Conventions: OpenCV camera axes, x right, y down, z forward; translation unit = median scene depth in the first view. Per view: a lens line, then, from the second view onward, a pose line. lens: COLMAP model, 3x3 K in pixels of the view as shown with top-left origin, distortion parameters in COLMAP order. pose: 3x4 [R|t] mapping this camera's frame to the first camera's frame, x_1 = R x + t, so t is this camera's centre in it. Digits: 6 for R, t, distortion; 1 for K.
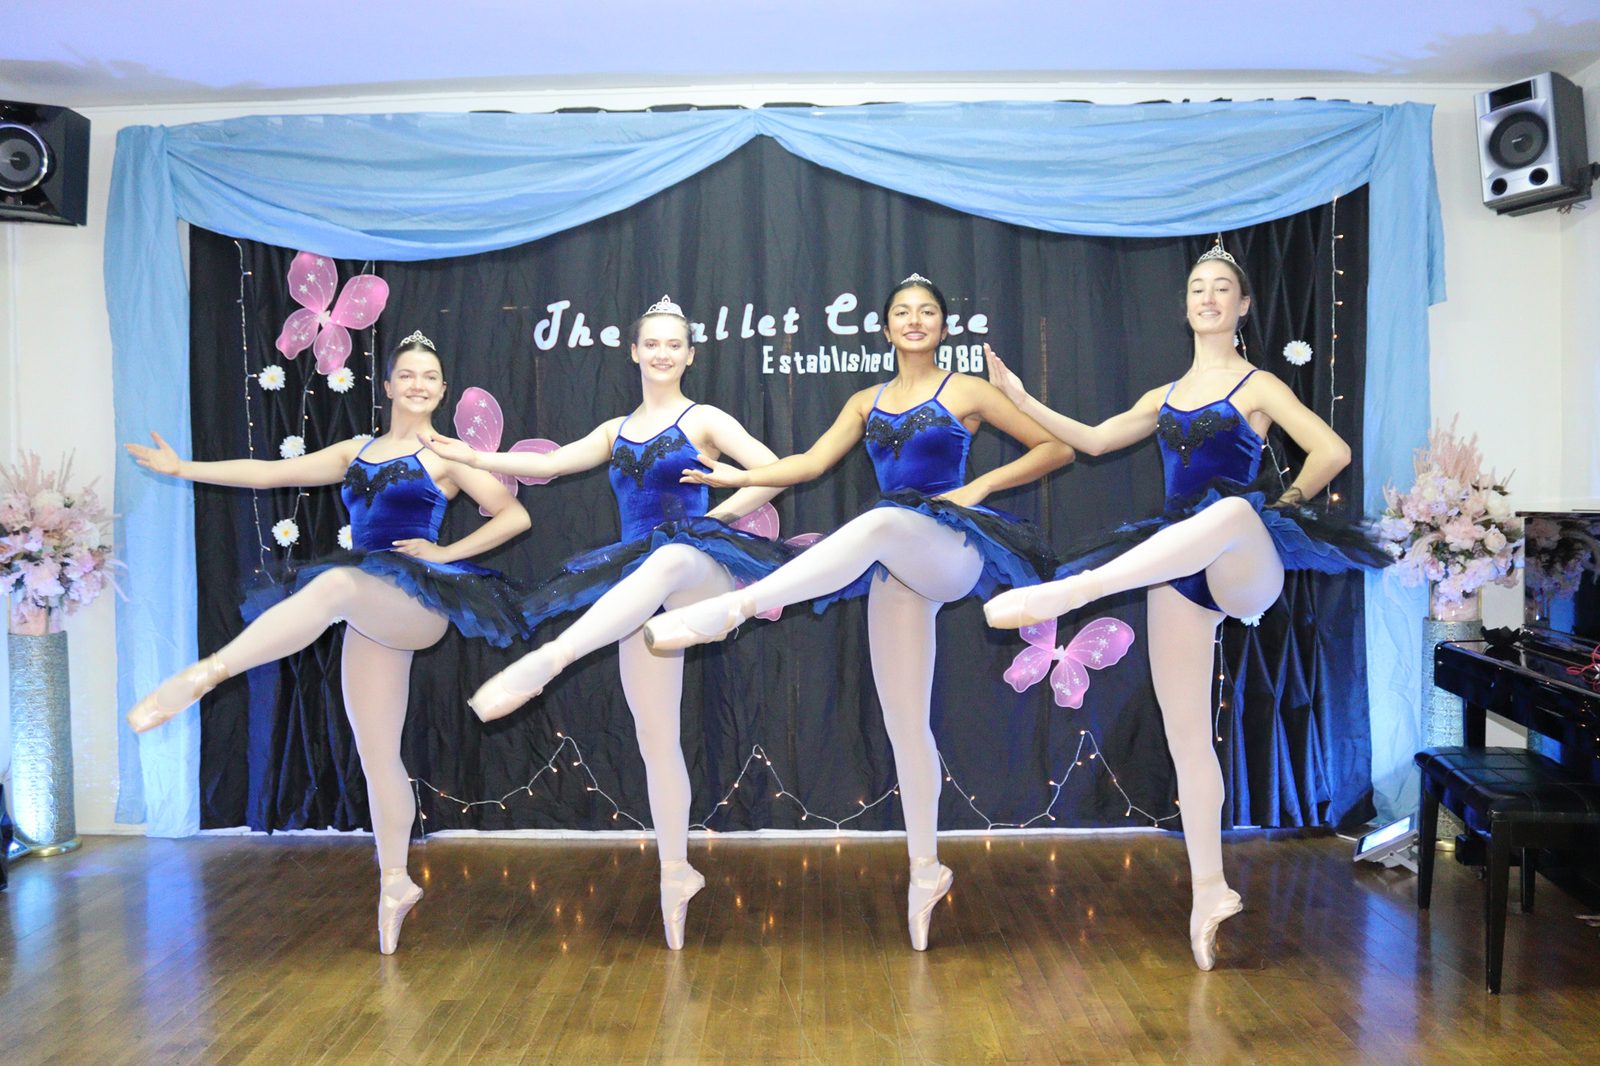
lens RADIAL K [[1325.6, 0, 799.3], [0, 1325.6, 534.3], [0, 0, 1]] dist [-0.157725, 0.139373]
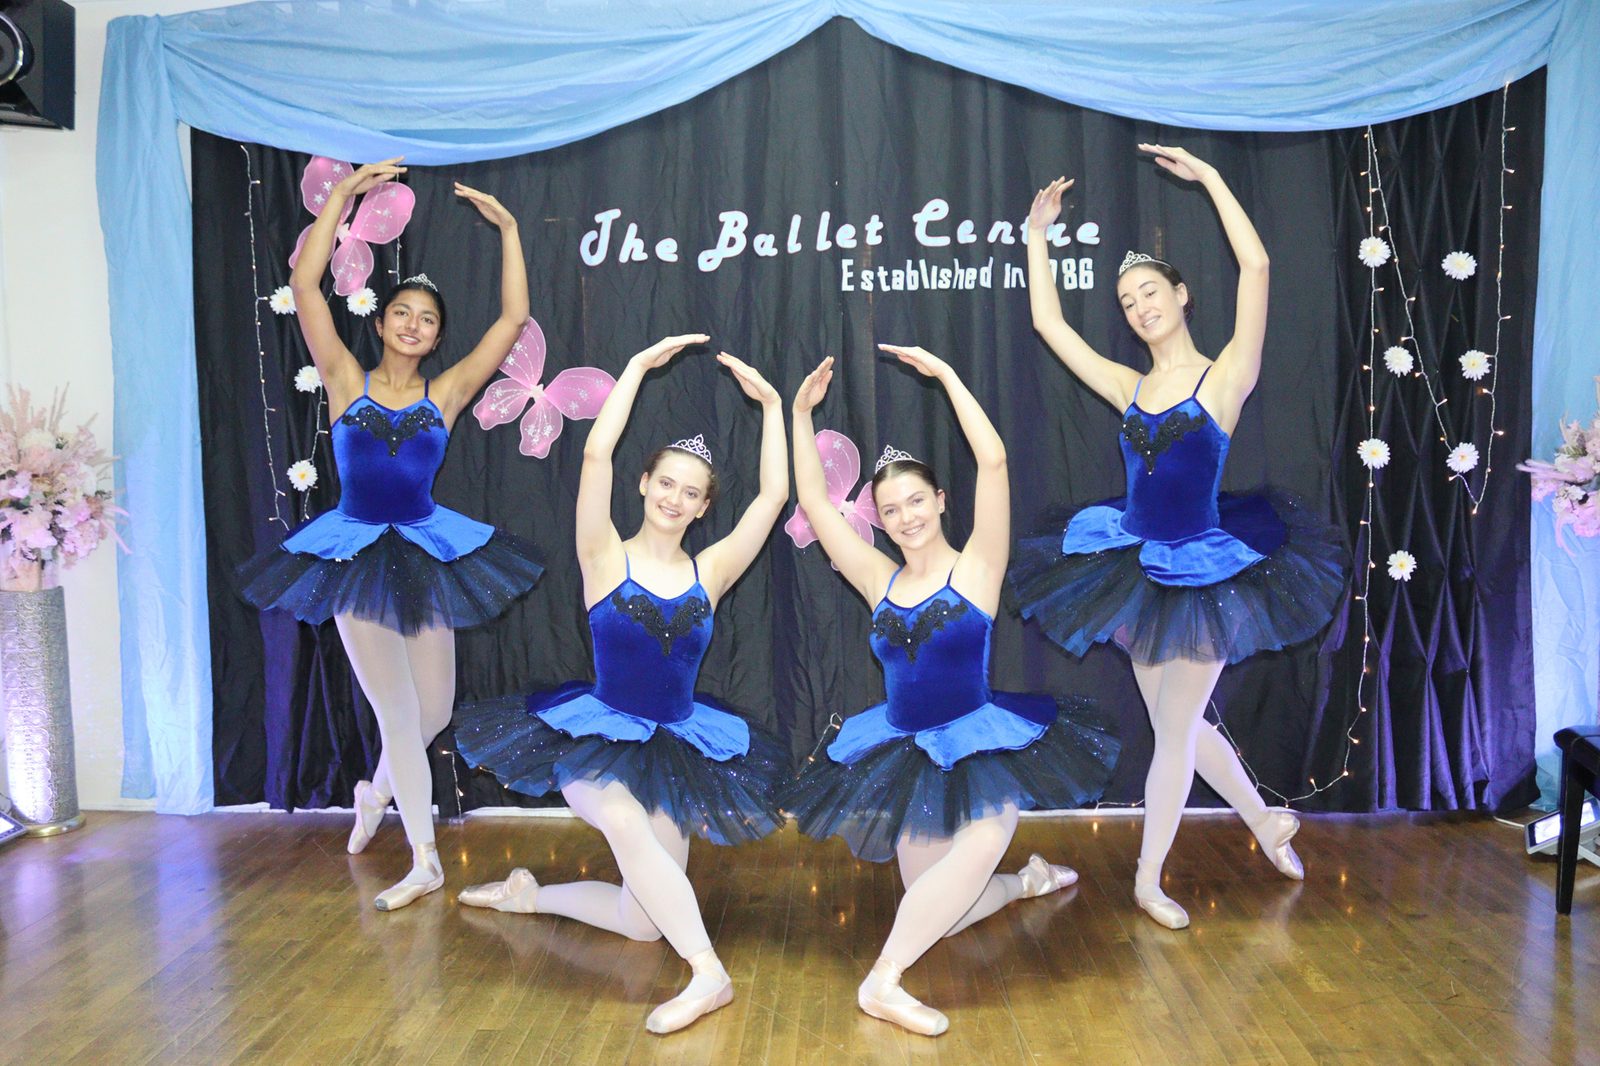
lens RADIAL K [[1325.6, 0, 799.3], [0, 1325.6, 534.3], [0, 0, 1]] dist [-0.157725, 0.139373]
pose [[0.999451, -0.000664, -0.033116, -0.027084], [0.002082, 0.999081, 0.042821, 0.001697], [0.033057, -0.042867, 0.998534, 0.123127]]
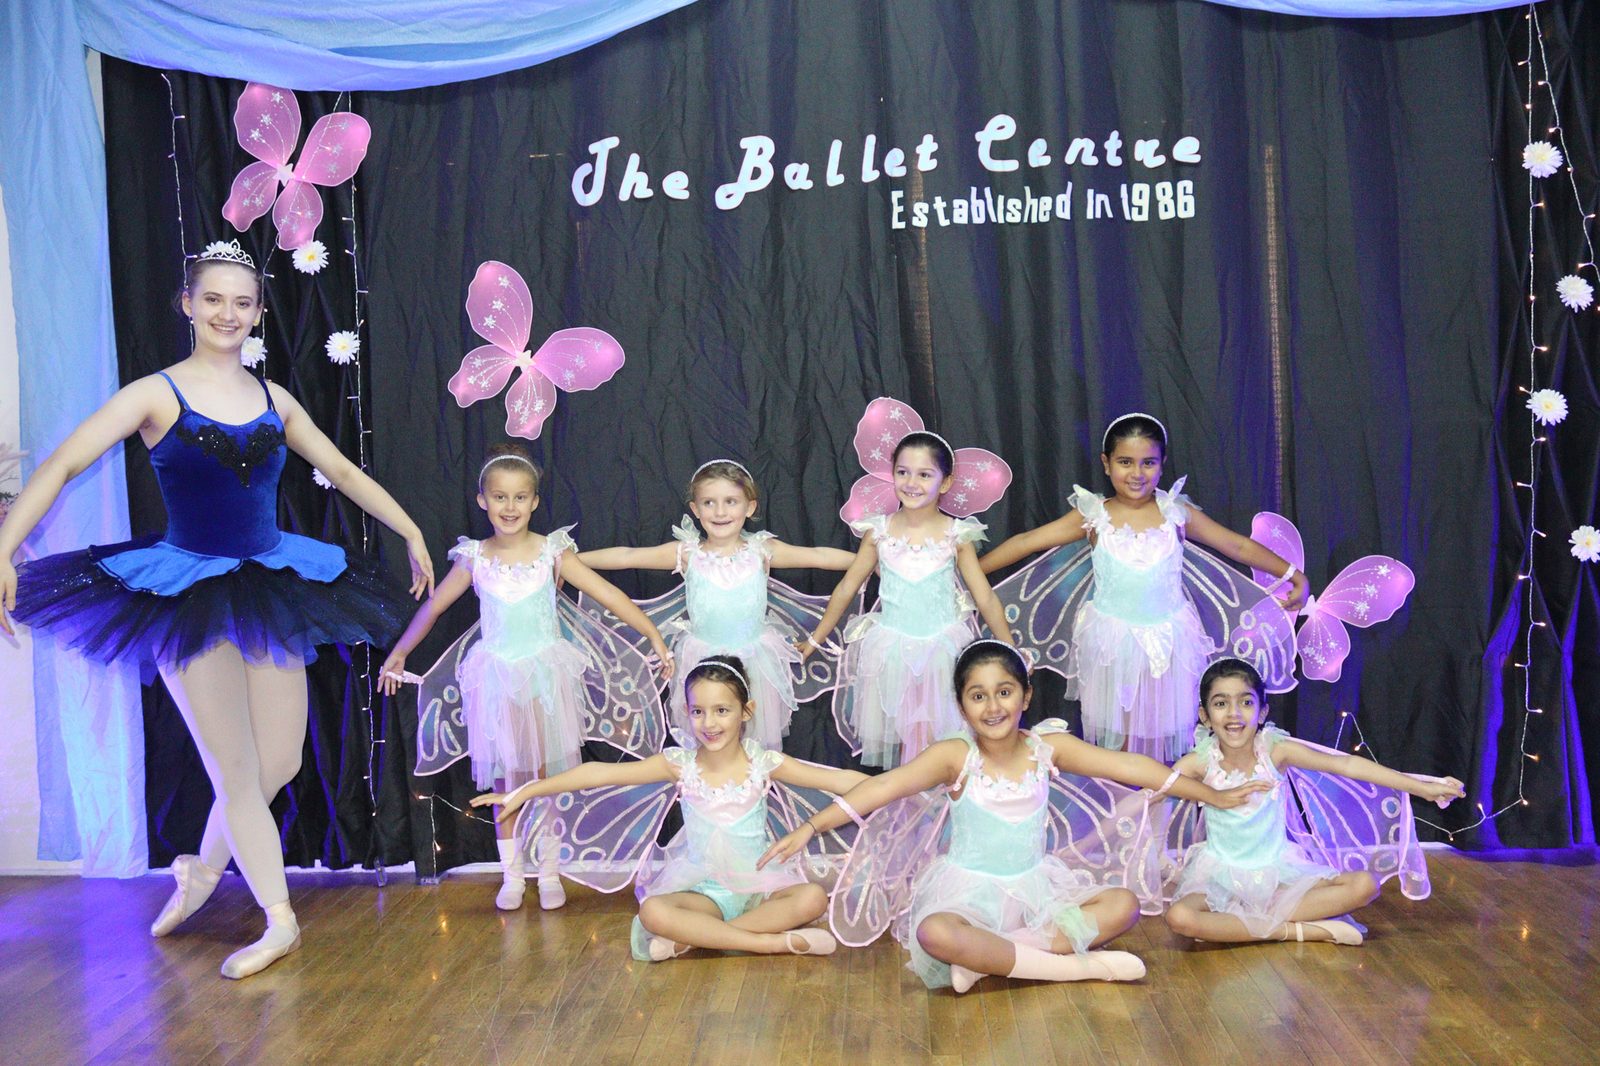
lens RADIAL K [[1424.0, 0, 804.0], [0, 1424.0, 536.9], [0, 0, 1]] dist [-0.159197, 0.157301]
pose [[0.998356, -0.024889, -0.051633, -0.038880], [0.026808, 0.998962, 0.036814, 0.017221], [0.050663, -0.038138, 0.997987, 0.226017]]
